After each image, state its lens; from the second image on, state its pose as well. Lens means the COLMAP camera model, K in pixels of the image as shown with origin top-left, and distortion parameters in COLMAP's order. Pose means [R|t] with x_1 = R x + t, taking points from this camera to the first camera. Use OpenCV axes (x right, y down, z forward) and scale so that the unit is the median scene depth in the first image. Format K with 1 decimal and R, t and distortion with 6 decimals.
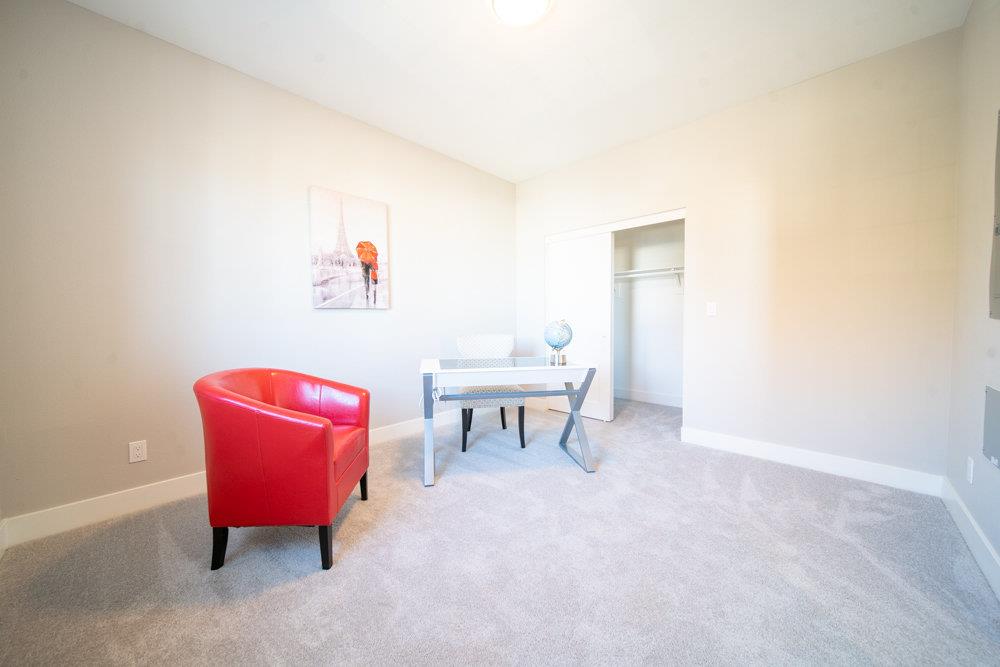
lens RADIAL K [[356.4, 0, 494.8], [0, 356.4, 324.9], [0, 0, 1]] dist [0.000453, -0.000104]
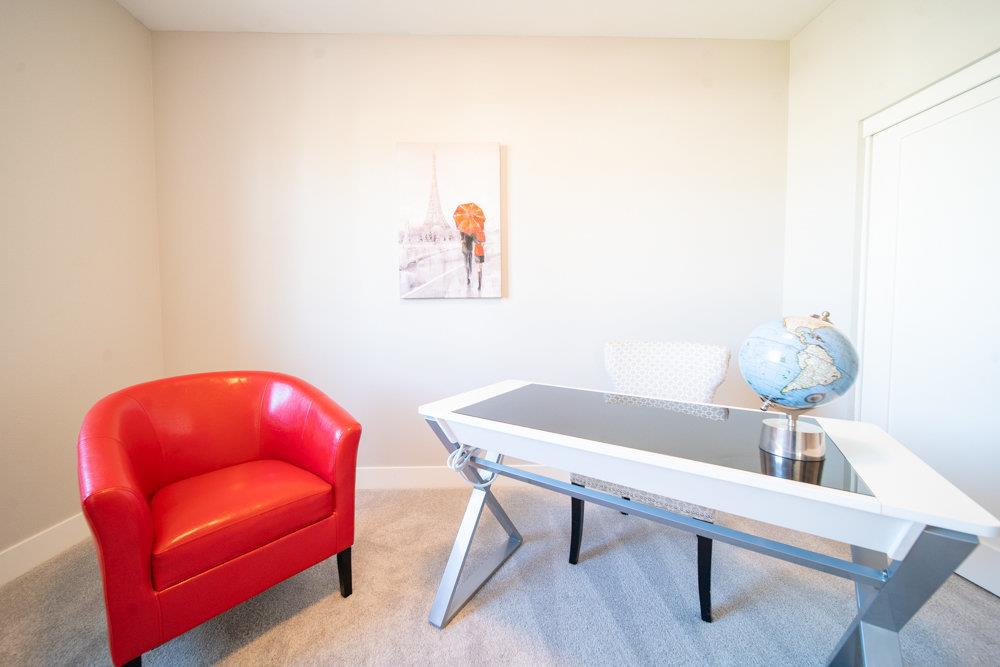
lens RADIAL K [[356.4, 0, 494.8], [0, 356.4, 324.9], [0, 0, 1]] dist [0.000453, -0.000104]
pose [[0.713495, 0.027902, -0.700105, 0.190895], [-0.013937, 0.999574, 0.025634, -0.010207], [0.700522, -0.008533, 0.713580, 0.542353]]
